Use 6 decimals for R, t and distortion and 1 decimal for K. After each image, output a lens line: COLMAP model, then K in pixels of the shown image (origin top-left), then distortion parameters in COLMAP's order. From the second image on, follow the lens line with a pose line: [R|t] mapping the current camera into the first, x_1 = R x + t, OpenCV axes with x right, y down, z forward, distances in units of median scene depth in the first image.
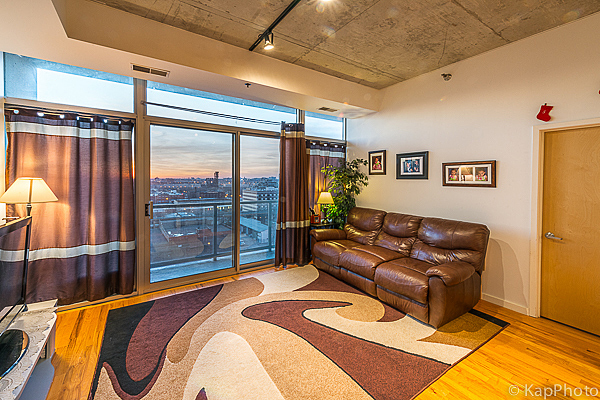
lens RADIAL K [[265.2, 0, 290.3], [0, 265.2, 203.2], [0, 0, 1]] dist [0.009195, -0.000719]
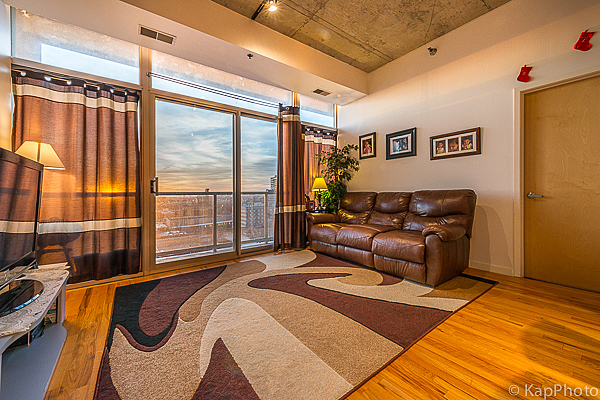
lens RADIAL K [[247.9, 0, 287.7], [0, 247.9, 209.9], [0, 0, 1]] dist [0.009161, -0.000938]
pose [[0.998567, -0.034719, 0.040735, -0.058724], [0.035728, 0.999066, -0.024306, 0.155000], [-0.039853, 0.025726, 0.998874, 0.021829]]
